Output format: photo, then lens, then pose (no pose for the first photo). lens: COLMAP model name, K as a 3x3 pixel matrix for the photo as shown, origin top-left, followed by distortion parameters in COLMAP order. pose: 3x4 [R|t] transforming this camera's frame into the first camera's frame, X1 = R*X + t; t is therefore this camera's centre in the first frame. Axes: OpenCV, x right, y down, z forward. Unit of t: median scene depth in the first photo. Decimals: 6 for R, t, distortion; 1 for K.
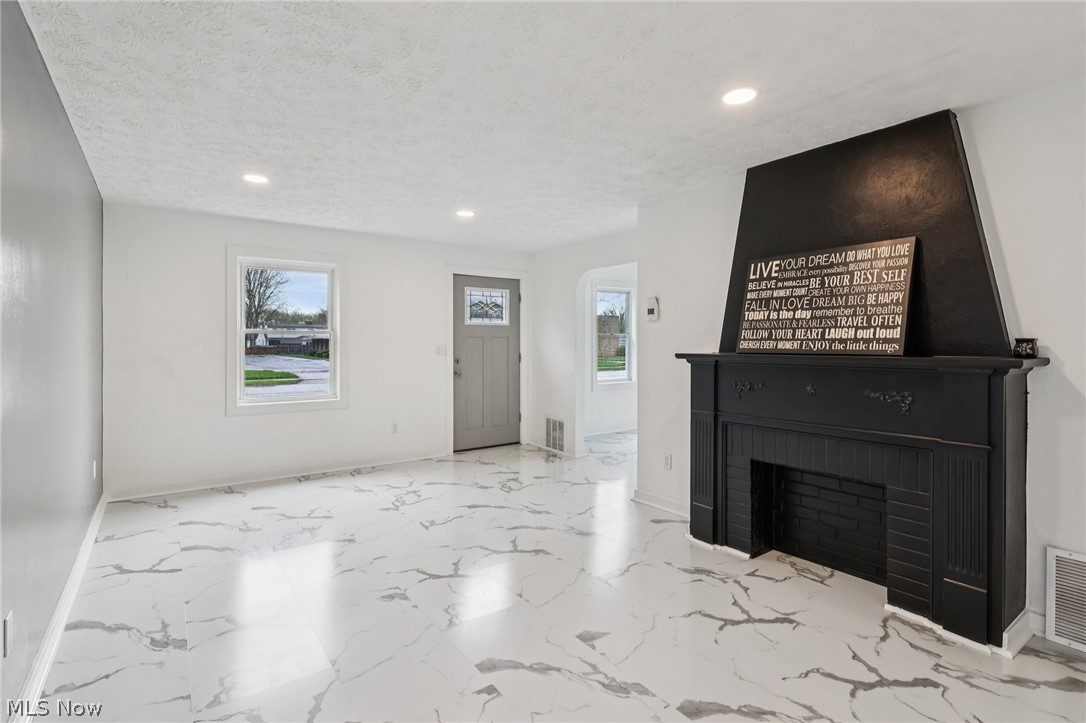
lens RADIAL K [[523.1, 0, 541.4], [0, 523.1, 344.0], [0, 0, 1]] dist [-0.000761, -0.000075]
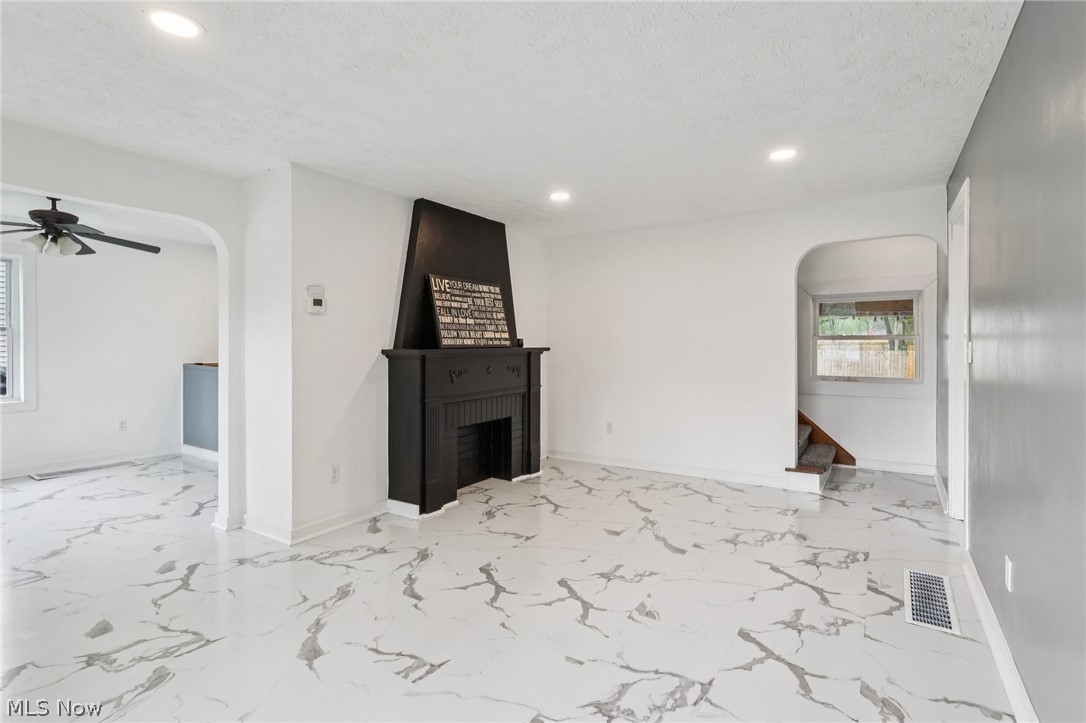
lens RADIAL K [[523.1, 0, 541.4], [0, 523.1, 344.0], [0, 0, 1]] dist [-0.000761, -0.000075]
pose [[-0.364538, -0.004414, 0.931178, -0.959733], [0.002208, 0.999982, 0.005605, 0.000230], [-0.931186, 0.004099, -0.364521, 1.345528]]
